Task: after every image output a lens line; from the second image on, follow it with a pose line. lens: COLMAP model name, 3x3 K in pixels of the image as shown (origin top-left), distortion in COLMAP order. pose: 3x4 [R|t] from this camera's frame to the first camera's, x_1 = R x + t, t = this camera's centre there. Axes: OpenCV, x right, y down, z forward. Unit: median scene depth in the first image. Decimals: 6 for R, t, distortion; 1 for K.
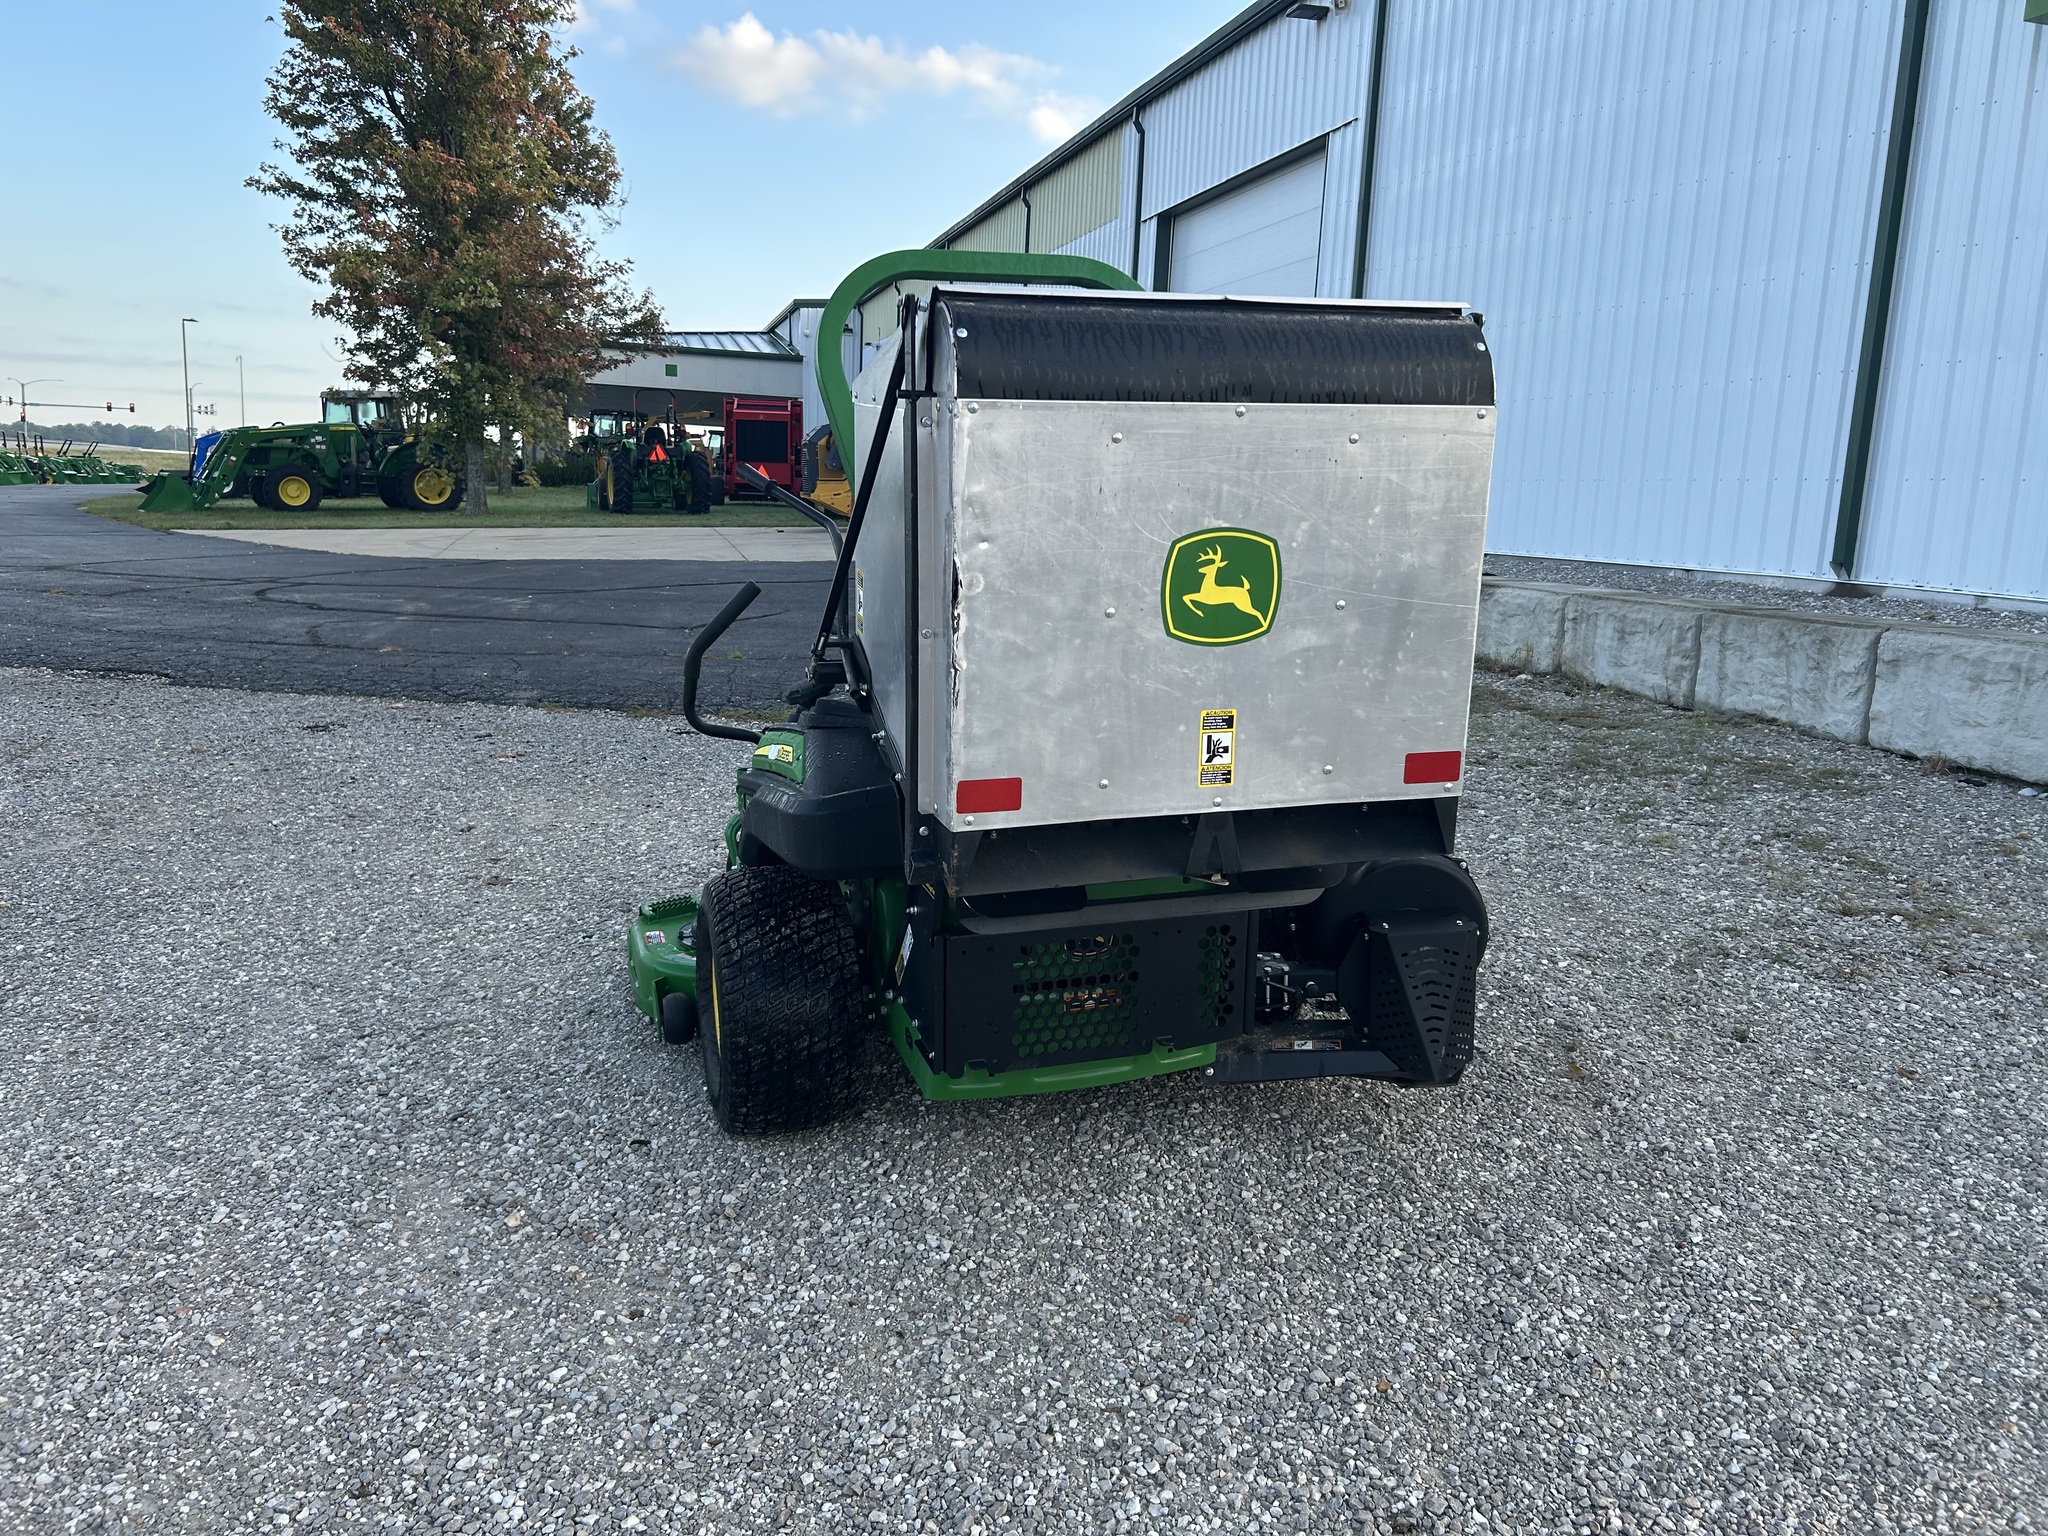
lens RADIAL K [[1545.0, 0, 1008.0], [0, 1545.0, 779.7], [0, 0, 1]] dist [0.036701, -0.031468]
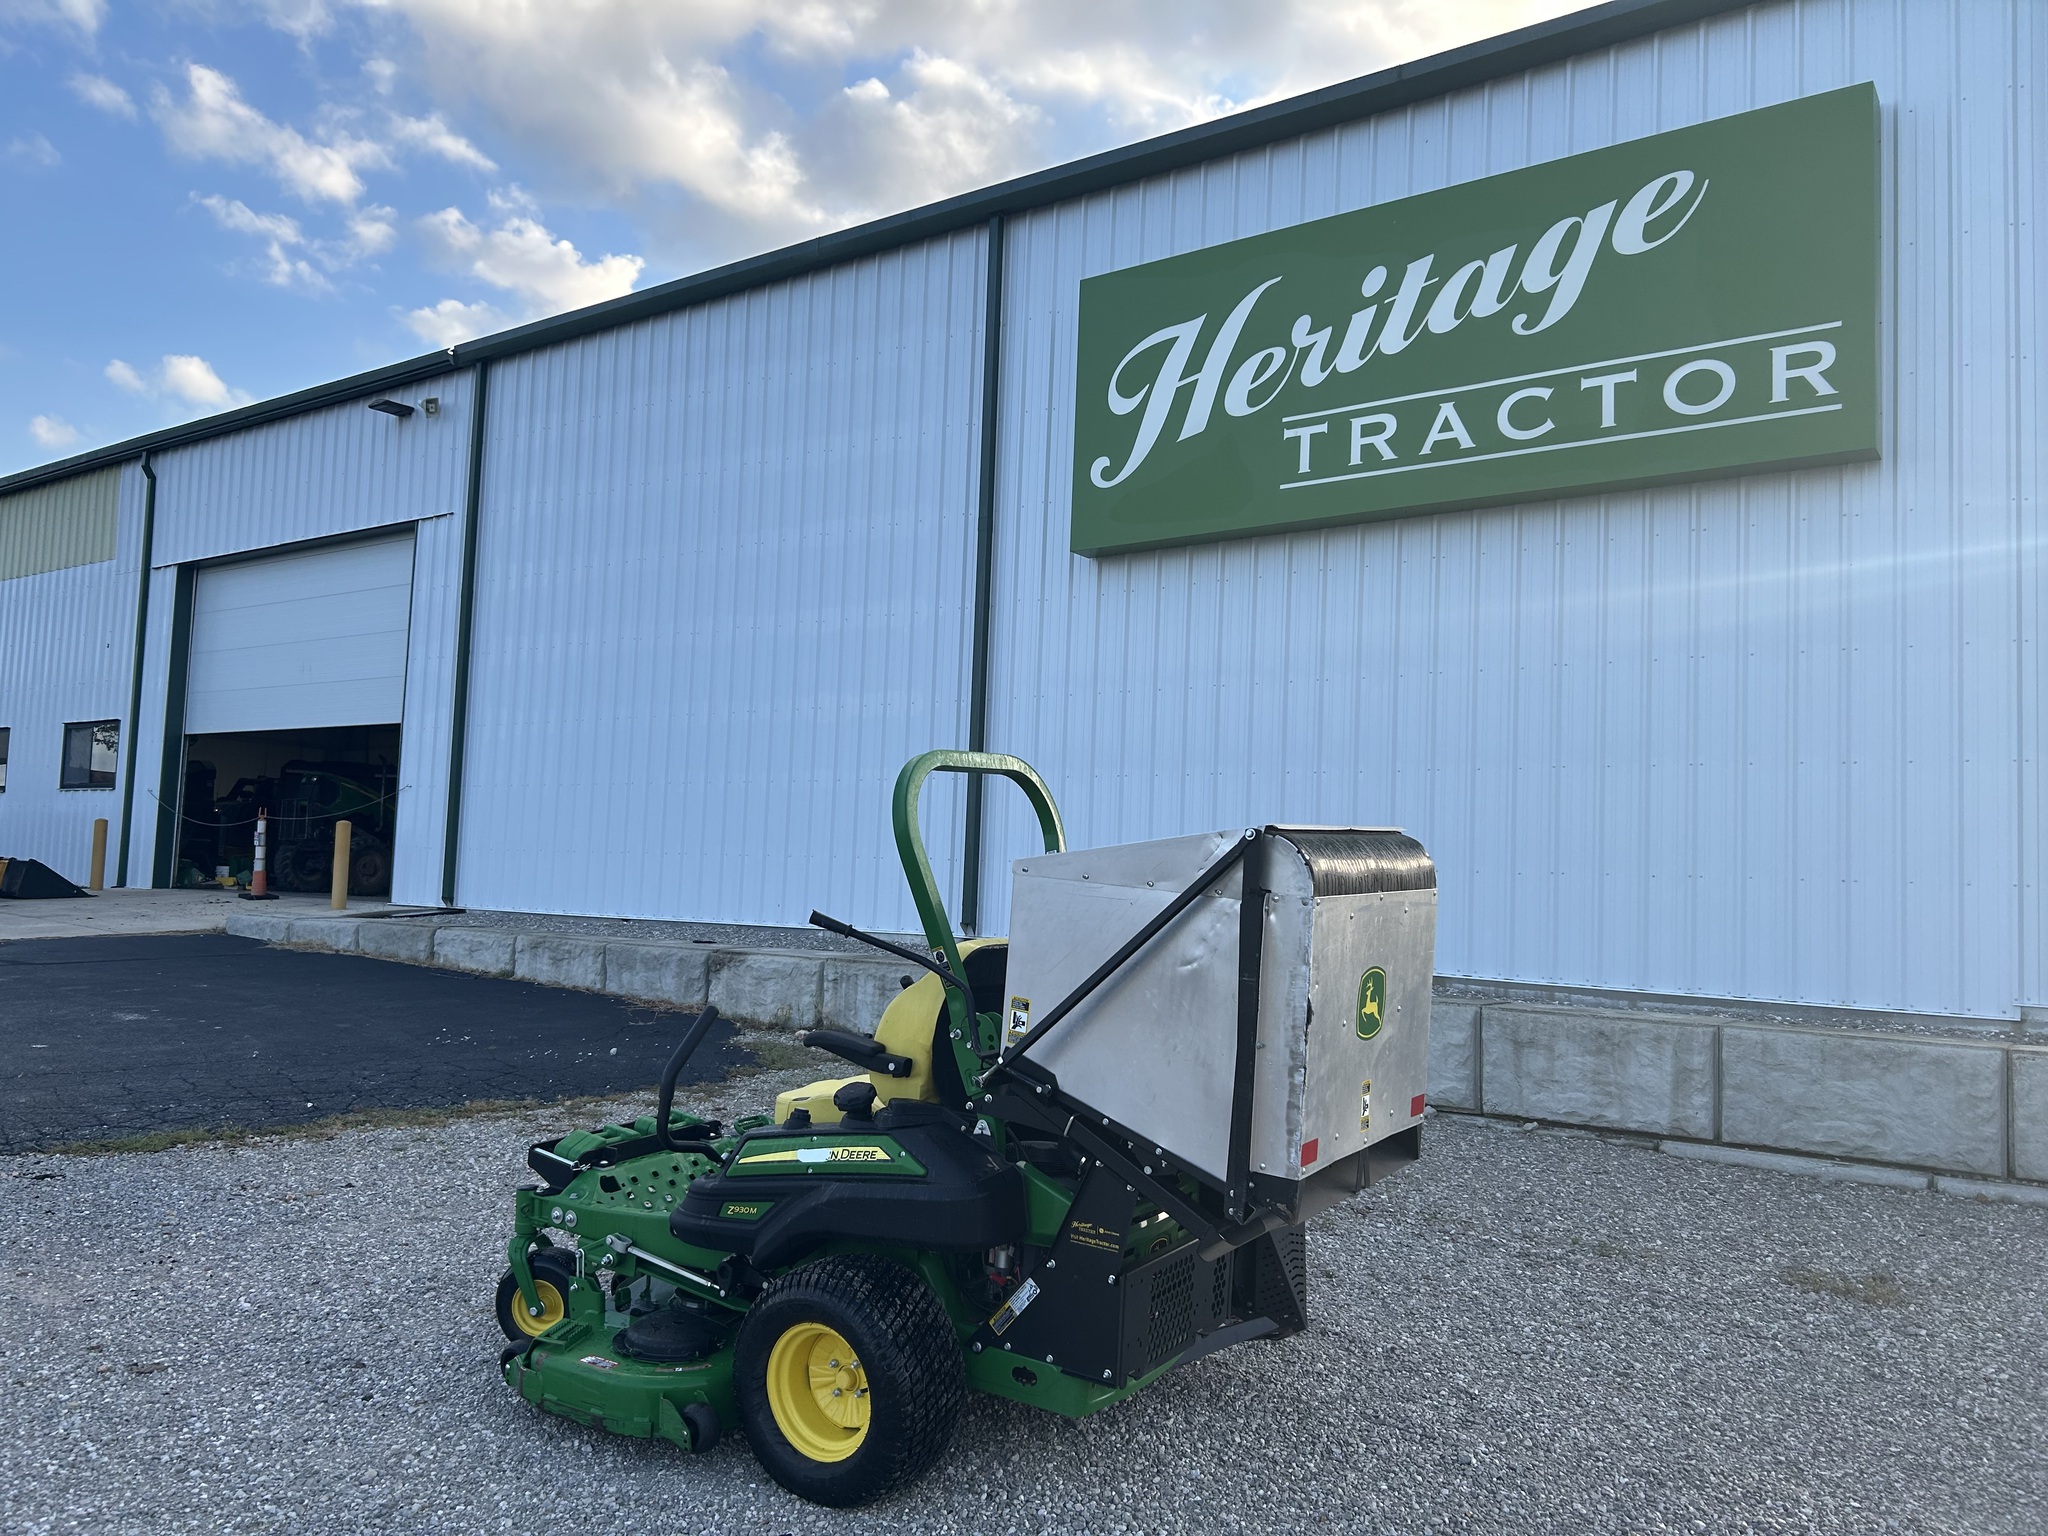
lens RADIAL K [[1568.6, 0, 988.5], [0, 1568.6, 780.3], [0, 0, 1]] dist [0.088299, -0.164250]
pose [[0.777979, 0.028409, 0.627648, -0.352104], [0.109001, 0.977726, -0.179363, -0.028530], [-0.618763, 0.207955, 0.757553, -0.017607]]
